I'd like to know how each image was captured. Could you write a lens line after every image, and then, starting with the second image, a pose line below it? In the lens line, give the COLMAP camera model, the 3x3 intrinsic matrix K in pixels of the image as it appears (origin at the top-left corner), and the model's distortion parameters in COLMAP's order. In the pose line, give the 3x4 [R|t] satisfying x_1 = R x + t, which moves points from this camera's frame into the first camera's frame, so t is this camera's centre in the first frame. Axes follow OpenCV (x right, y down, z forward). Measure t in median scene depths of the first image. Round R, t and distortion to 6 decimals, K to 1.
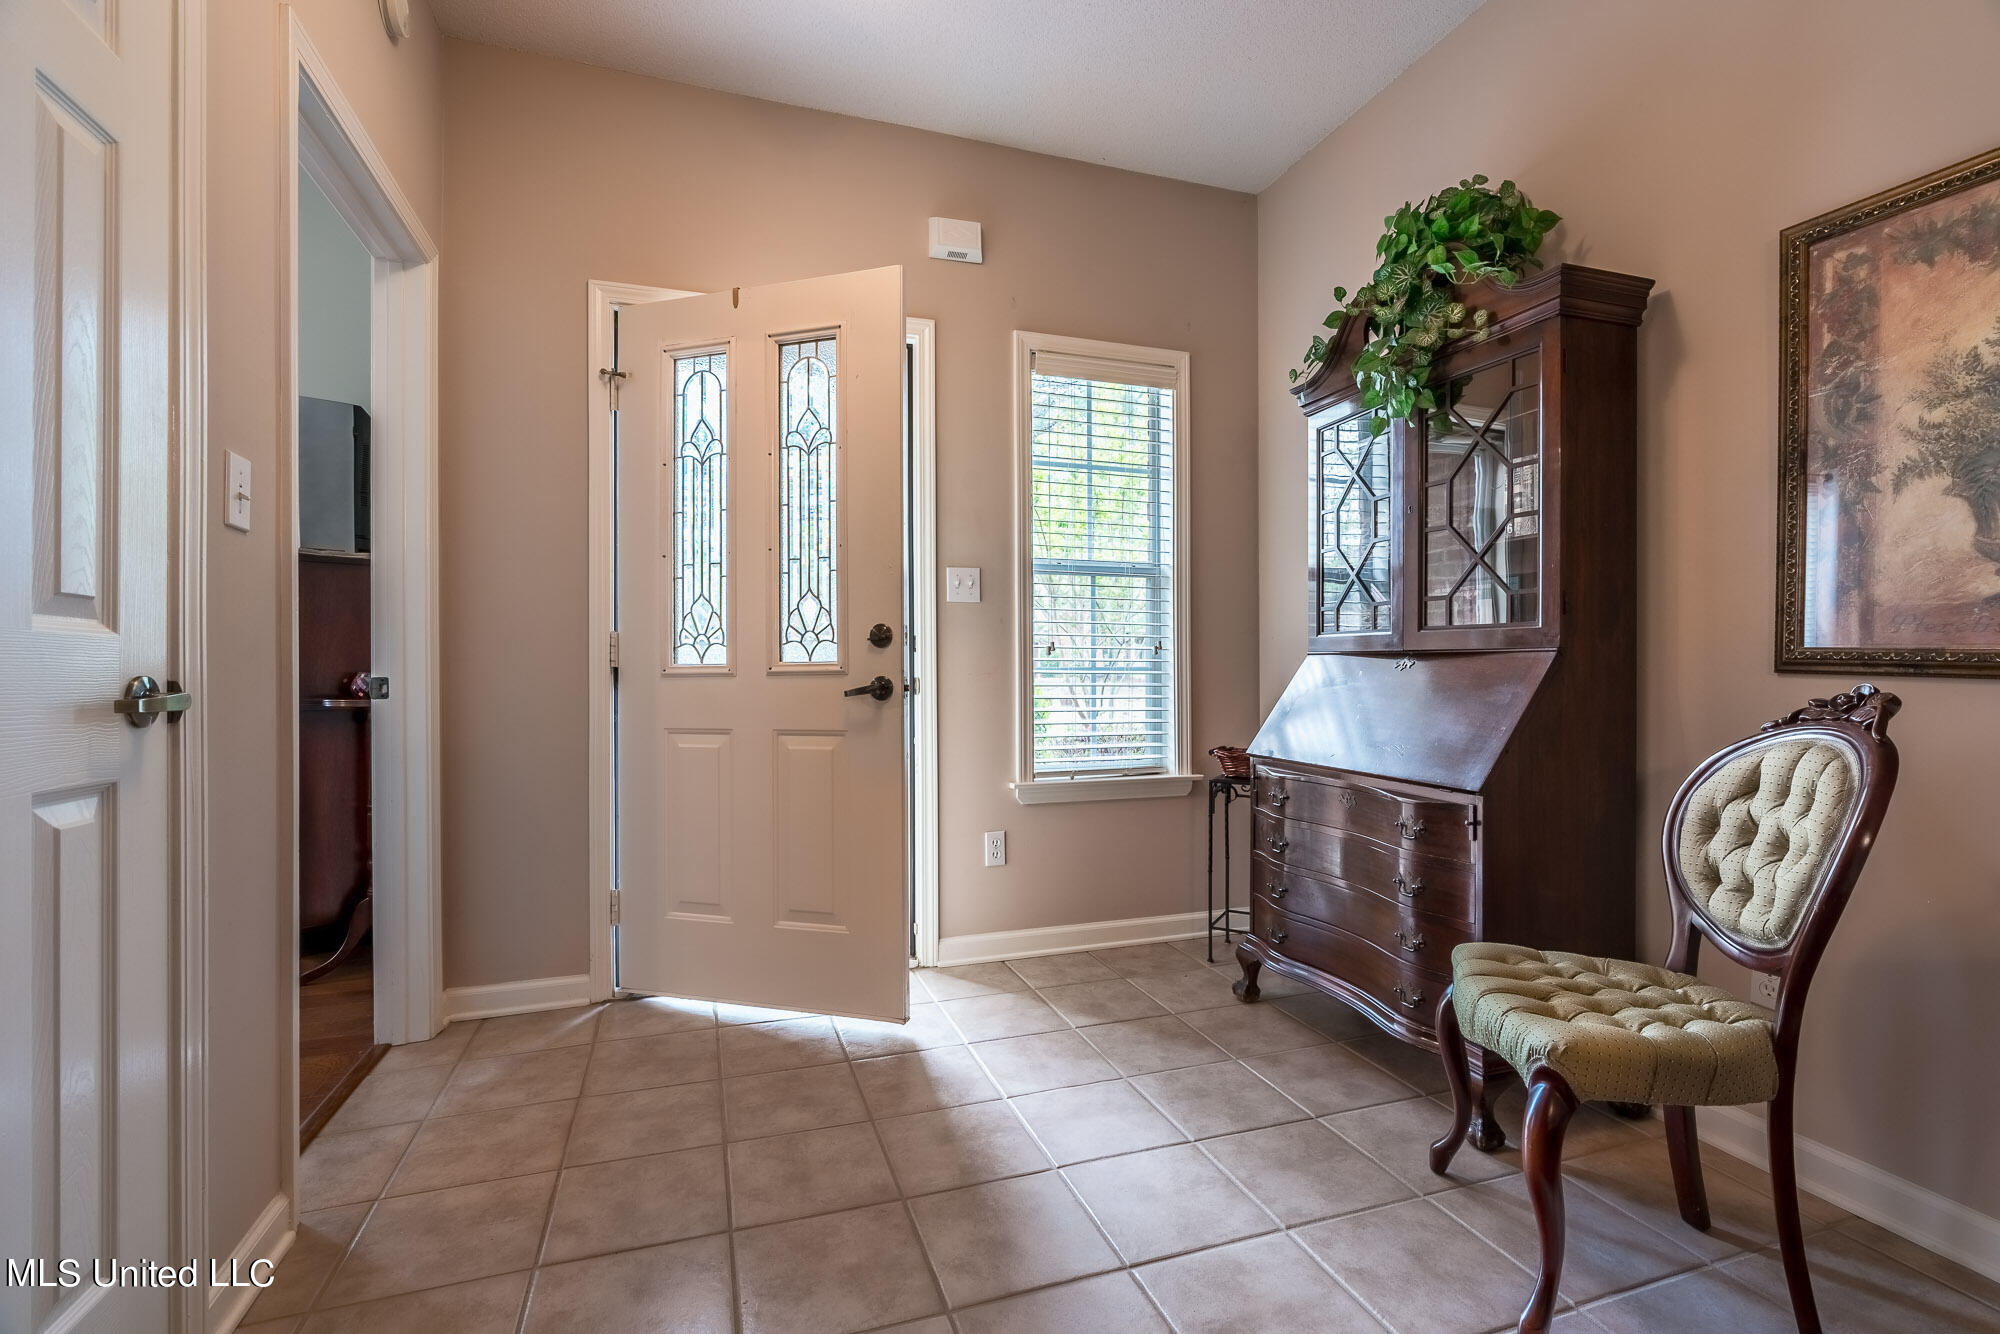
lens RADIAL K [[897.6, 0, 994.4], [0, 897.6, 674.2], [0, 0, 1]] dist [-0.001766, -0.000071]
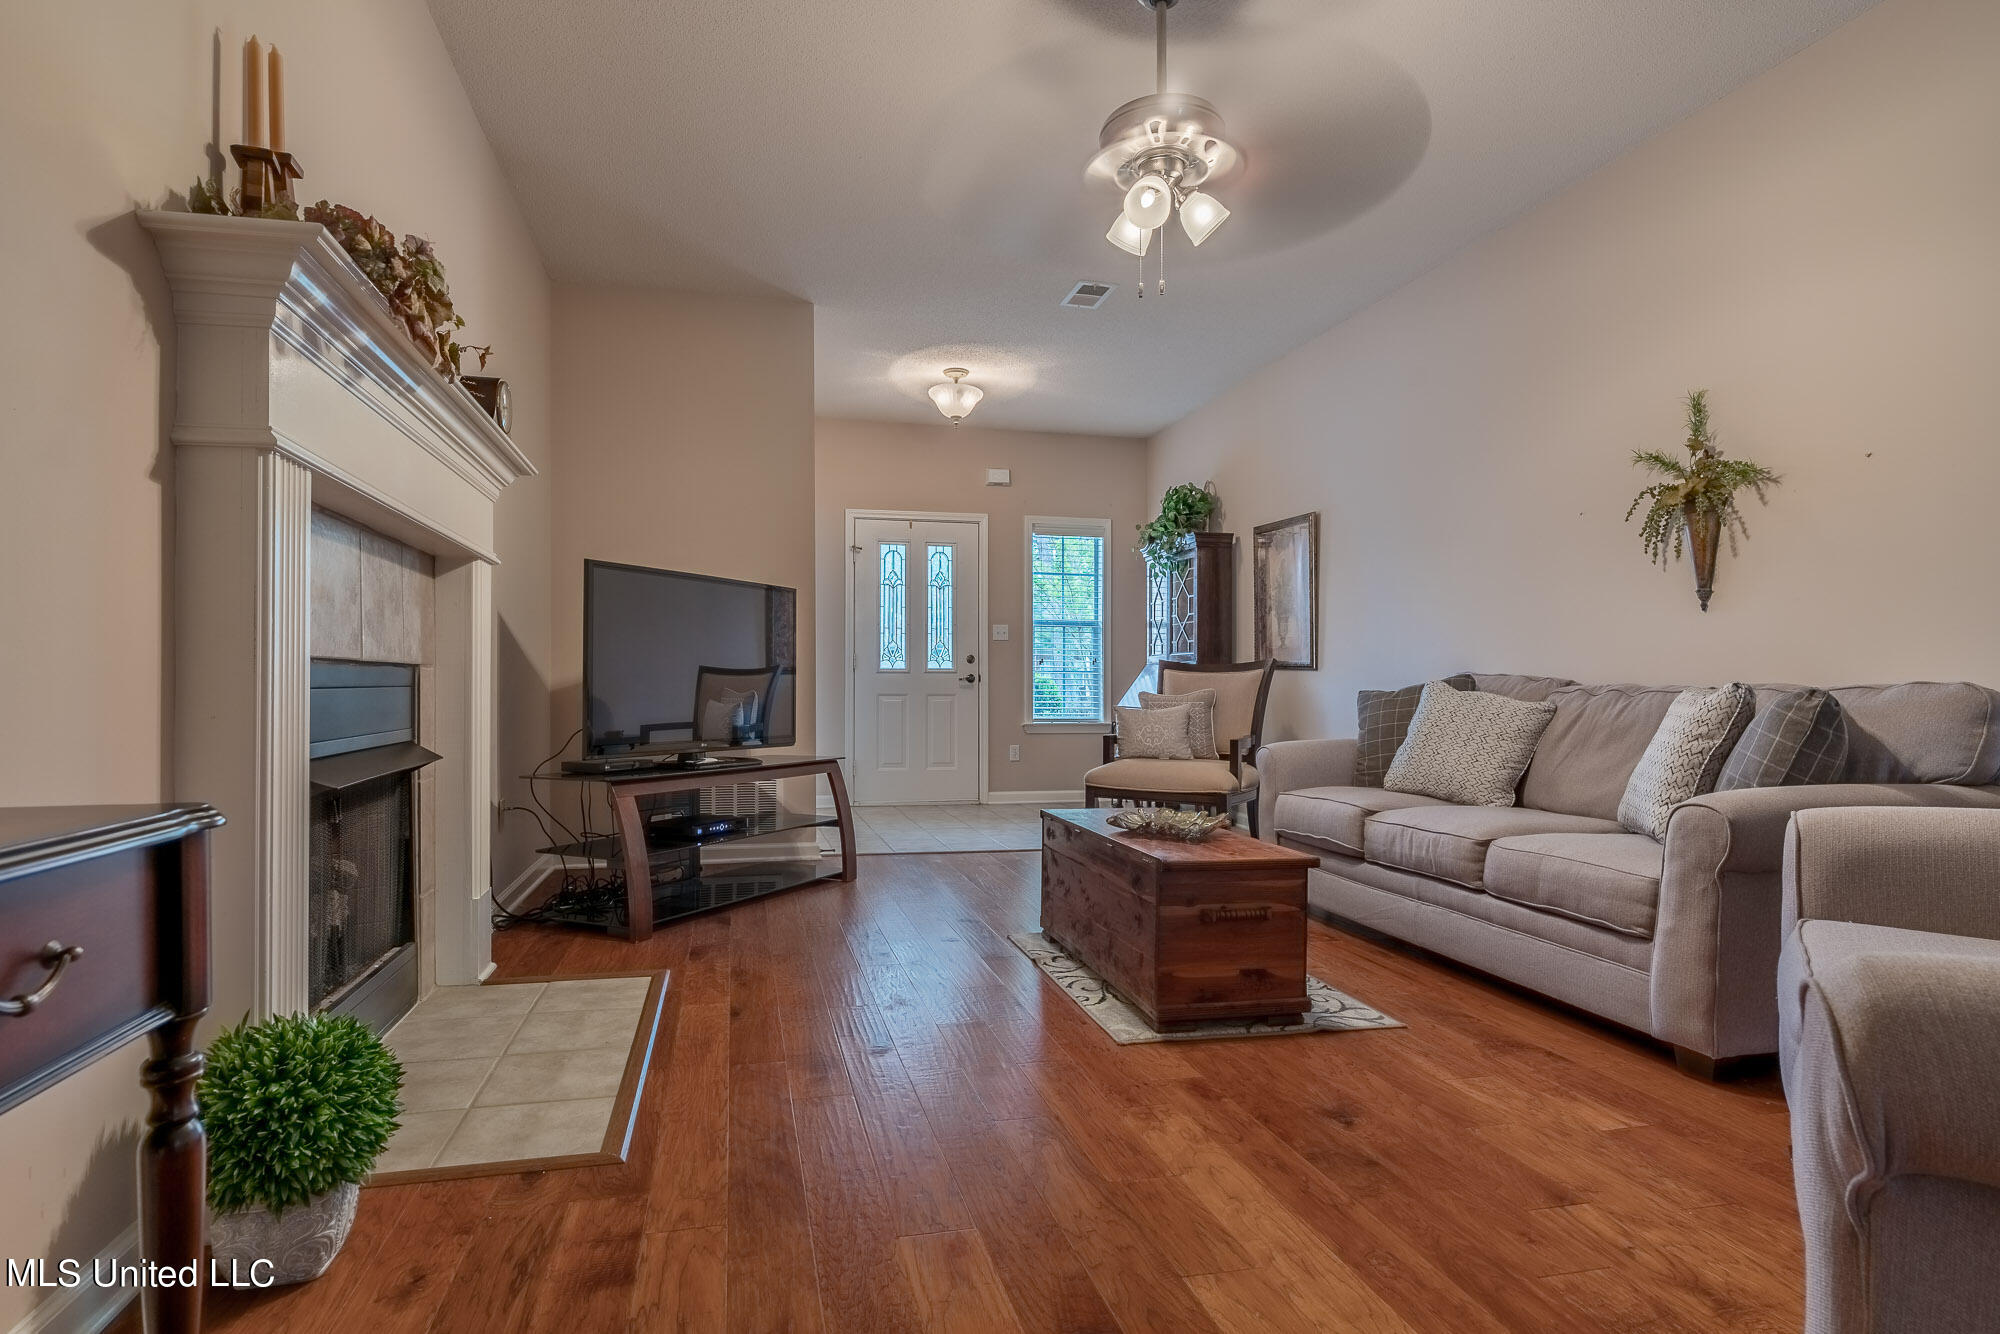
lens RADIAL K [[1048.4, 0, 996.5], [0, 1048.4, 673.7], [0, 0, 1]] dist [0.000524, 0.000017]
pose [[0.996942, 0.007540, -0.077780, 0.149077], [-0.008032, 0.999950, -0.006021, 0.015495], [0.077731, 0.006627, 0.996952, -1.515807]]
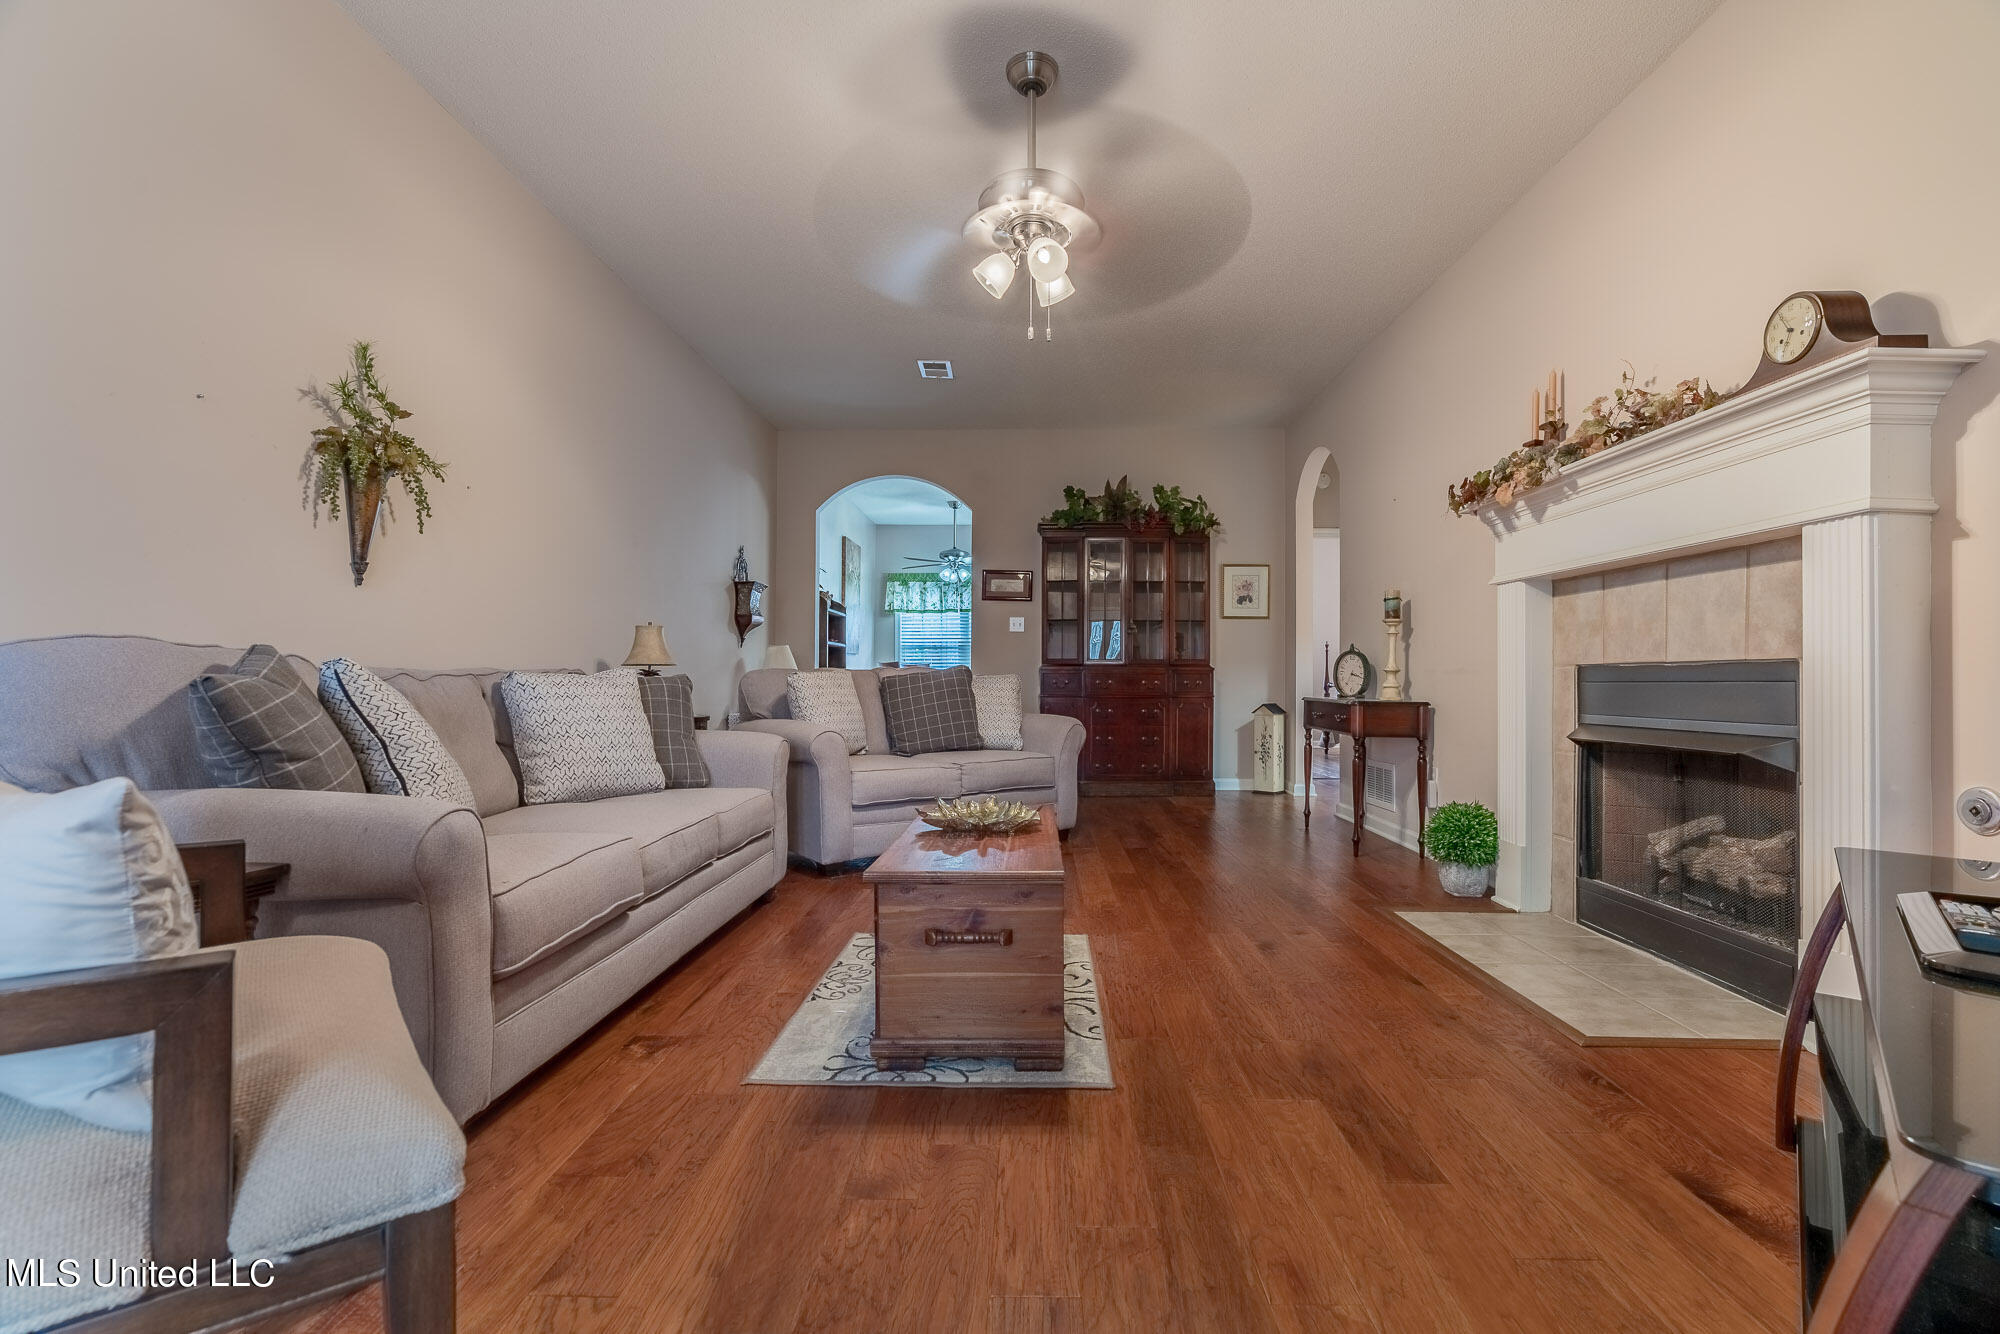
lens RADIAL K [[897.6, 0, 991.3], [0, 897.6, 673.9], [0, 0, 1]] dist [-0.001766, -0.000071]
pose [[-0.934098, -0.000533, 0.357015, -0.401589], [-0.003887, 0.999955, -0.008675, 0.041794], [-0.356995, -0.009491, -0.934058, 3.025133]]
